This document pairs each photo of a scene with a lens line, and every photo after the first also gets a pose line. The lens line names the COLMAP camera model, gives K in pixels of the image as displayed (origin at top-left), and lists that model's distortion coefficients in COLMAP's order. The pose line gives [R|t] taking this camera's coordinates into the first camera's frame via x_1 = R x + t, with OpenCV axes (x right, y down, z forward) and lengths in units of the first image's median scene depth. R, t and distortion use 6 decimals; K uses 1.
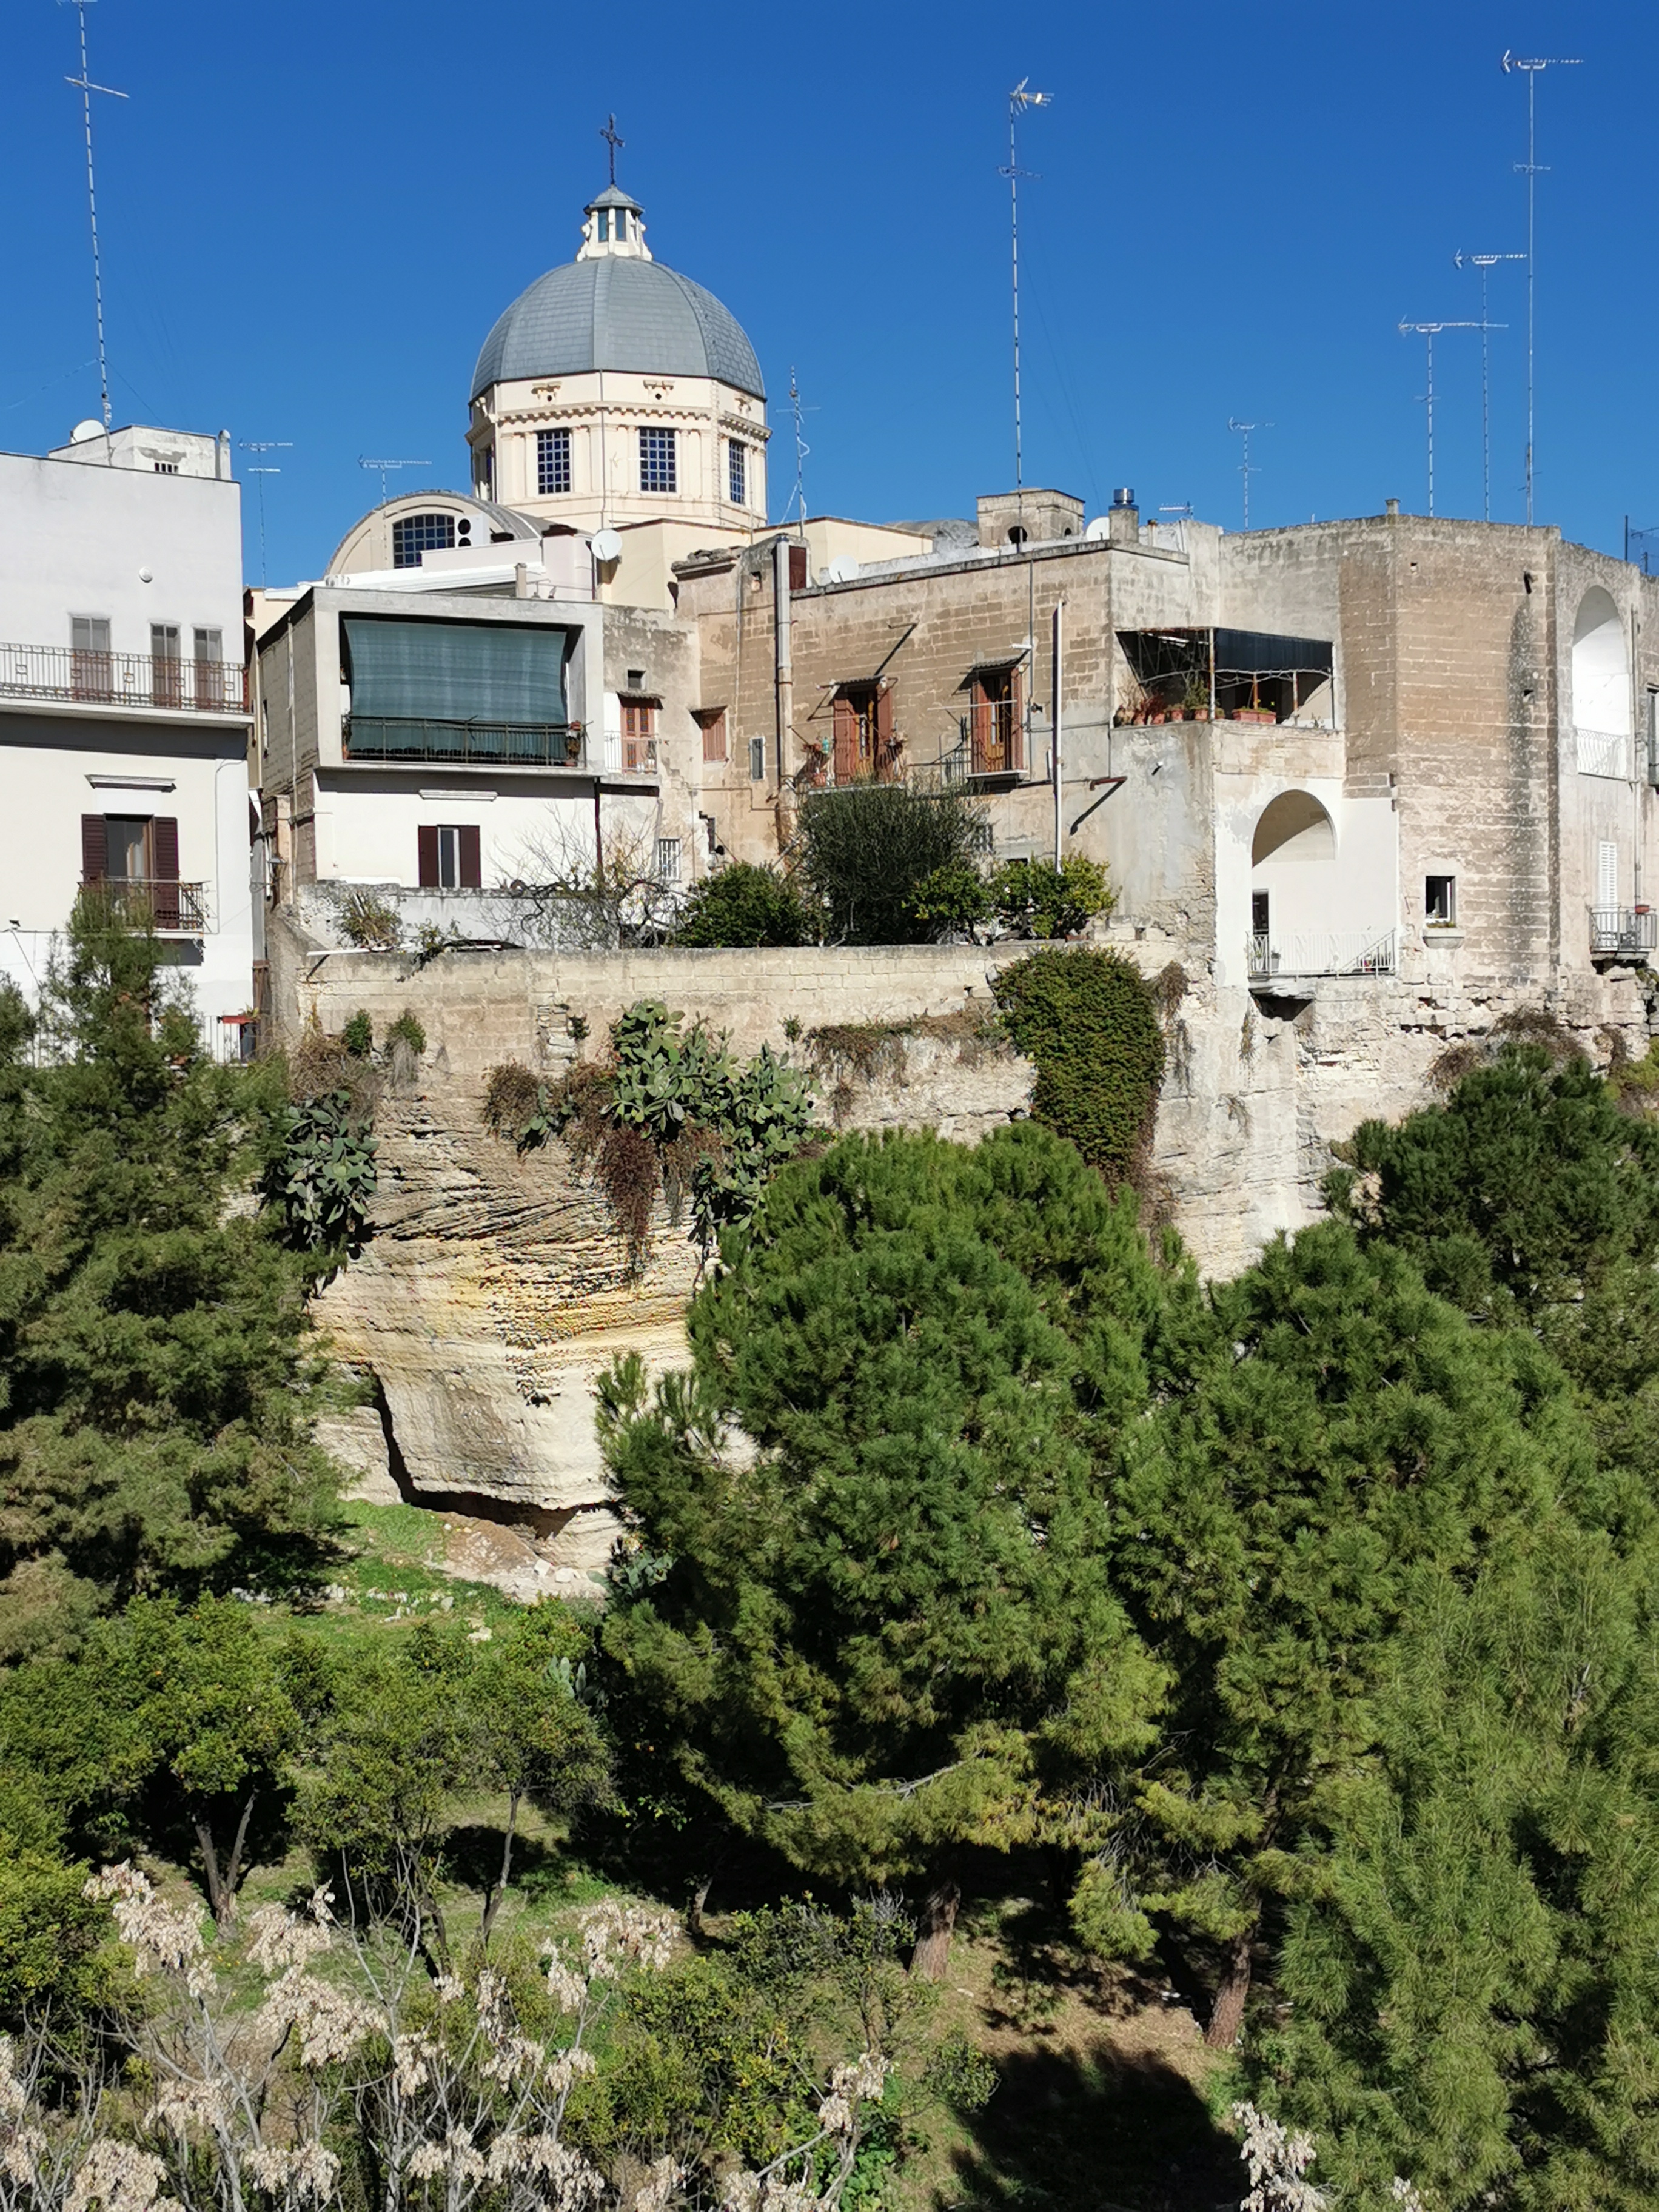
lens RADIAL K [[2757.2, 0, 829.5], [0, 2757.2, 1106.0], [0, 0, 1]] dist [0.017106, 0.013545]
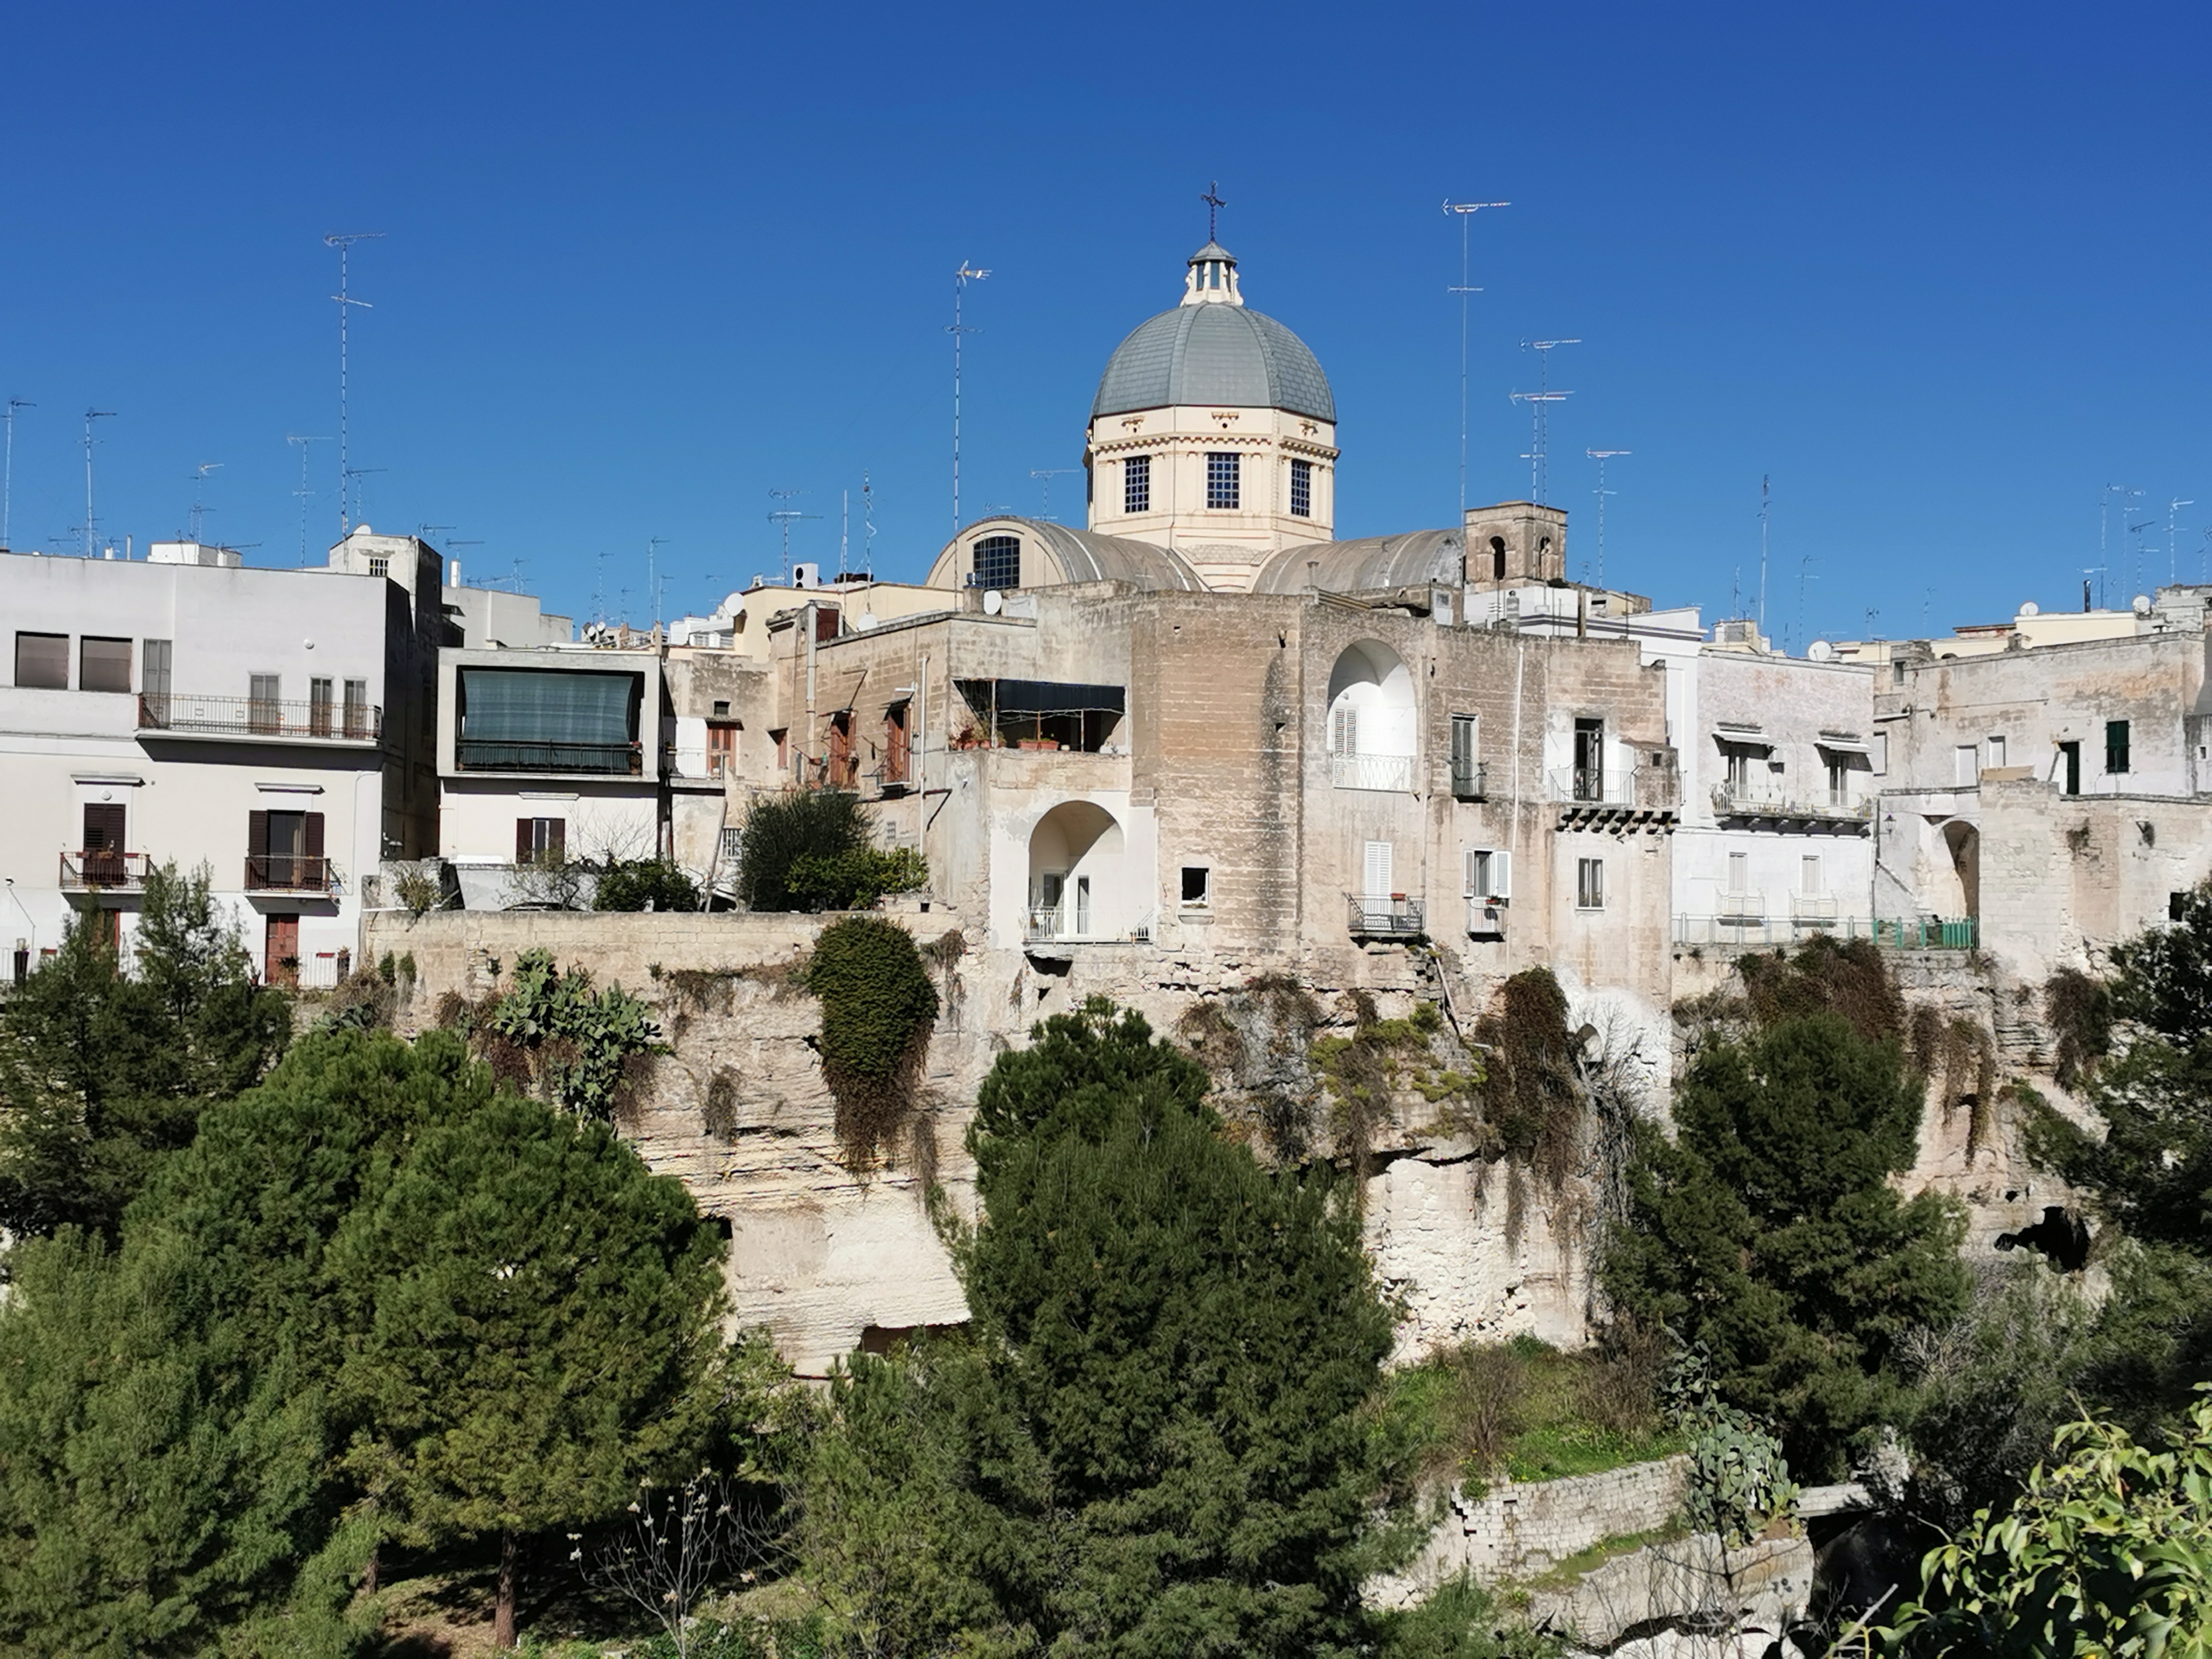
lens RADIAL K [[2849.5, 0, 1106.0], [0, 2849.5, 829.5], [0, 0, 1]] dist [0.197009, -1.588470]
pose [[0.951884, 0.012562, -0.306202, 0.576414], [-0.038019, 0.996281, -0.077318, 0.002815], [0.304093, 0.085239, 0.948821, -0.265172]]
